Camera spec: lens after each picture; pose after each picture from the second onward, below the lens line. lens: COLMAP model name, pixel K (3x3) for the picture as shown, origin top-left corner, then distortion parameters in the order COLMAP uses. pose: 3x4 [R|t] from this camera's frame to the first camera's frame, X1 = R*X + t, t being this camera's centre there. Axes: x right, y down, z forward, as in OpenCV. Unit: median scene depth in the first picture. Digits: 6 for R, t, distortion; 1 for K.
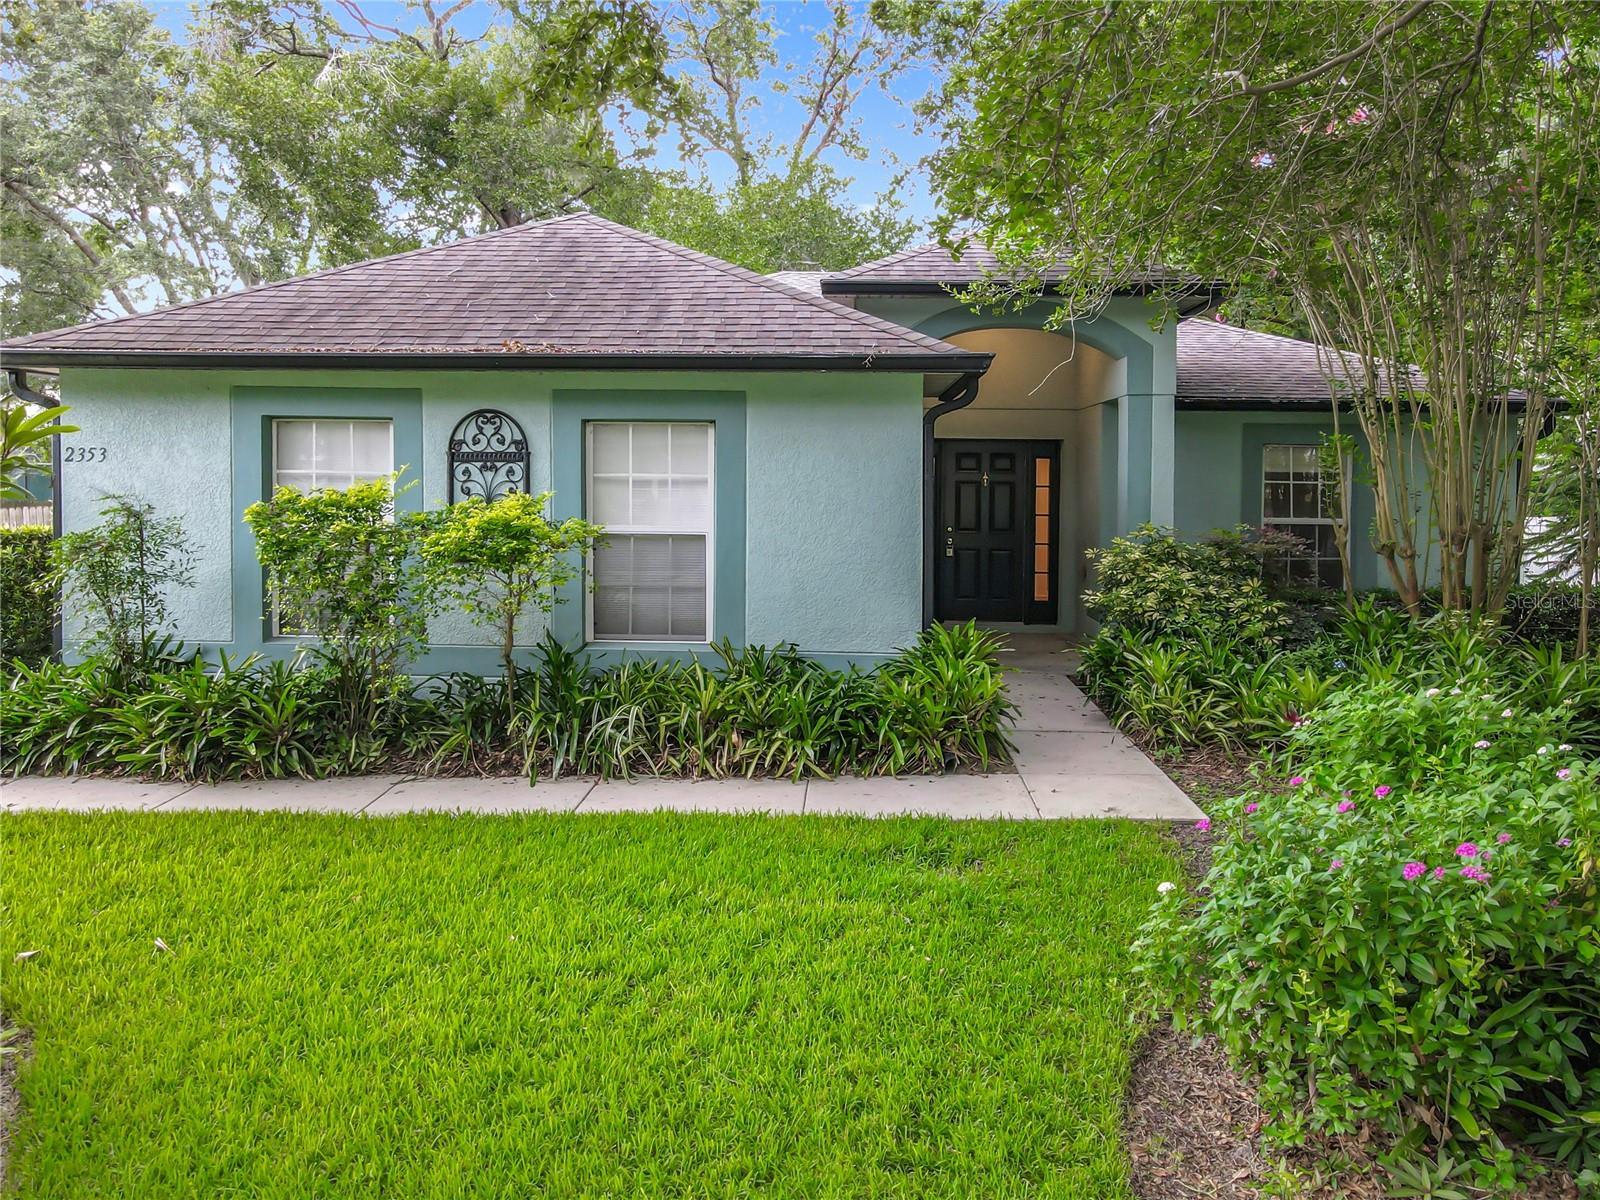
lens RADIAL K [[1239.3, 0, 806.2], [0, 1239.3, 492.9], [0, 0, 1]] dist [-0.001552, 0.059843]
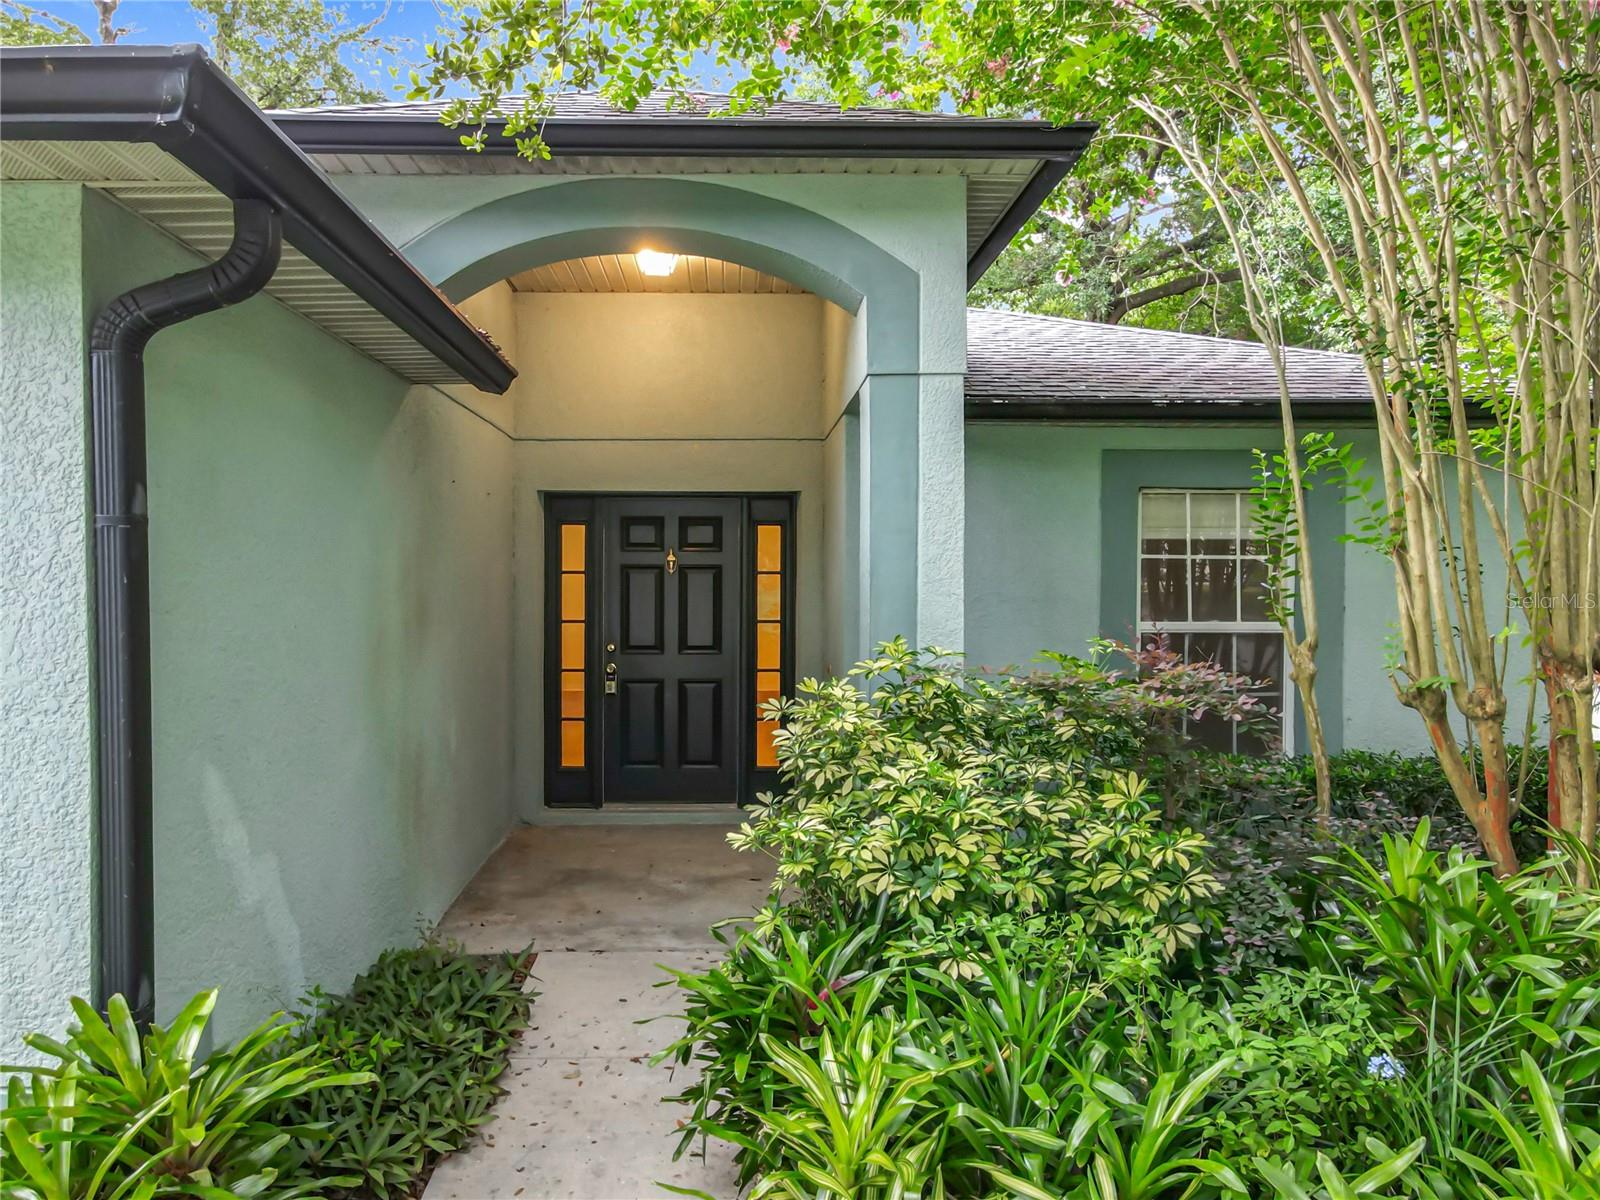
lens RADIAL K [[1186.4, 0, 749.0], [0, 1186.4, 596.5], [0, 0, 1]] dist [-0.006302, -0.000121]
pose [[0.998867, -0.011396, 0.046209, 0.243851], [0.011322, 0.999934, 0.001862, 0.007985], [-0.046227, -0.001337, 0.998930, 0.687702]]
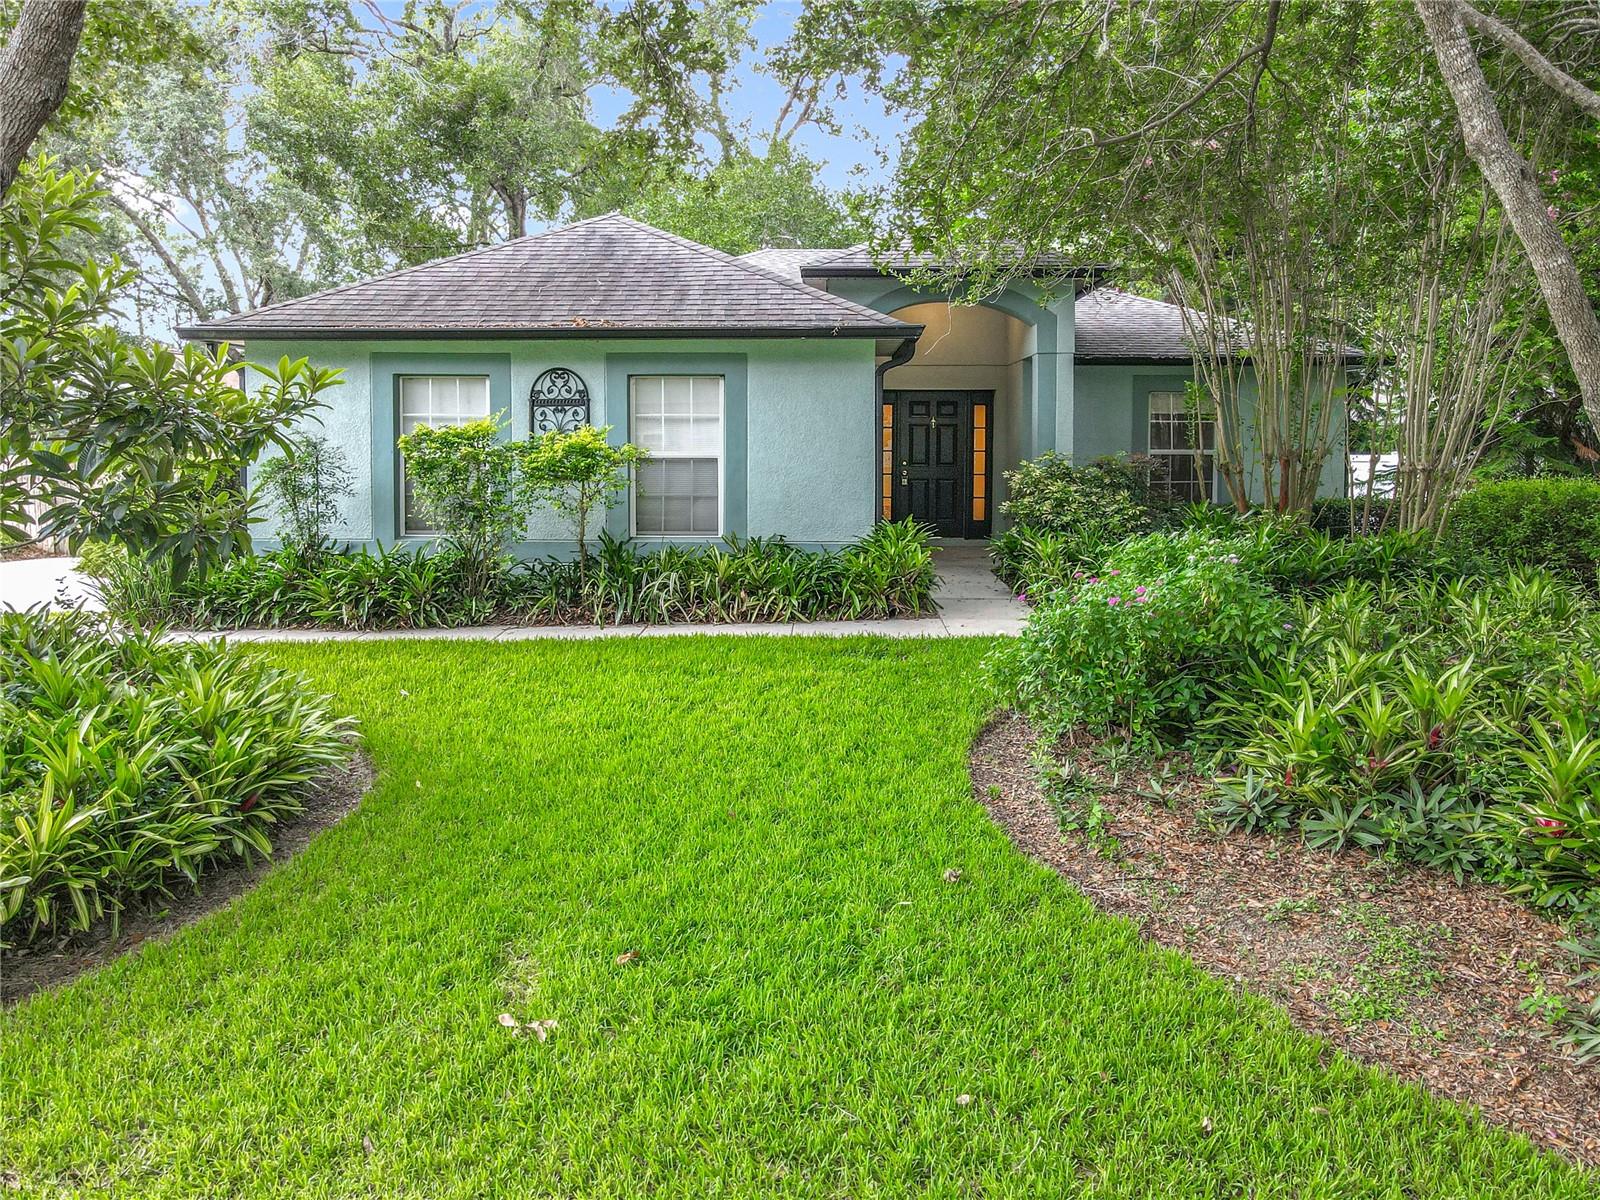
lens RADIAL K [[1246.2, 0, 794.4], [0, 1246.2, 476.0], [0, 0, 1]] dist [-0.000935, 0.000261]
pose [[0.999941, -0.008095, 0.007247, -0.006056], [0.007957, 0.999789, 0.018945, 0.028546], [-0.007399, -0.018886, 0.999794, -0.387112]]
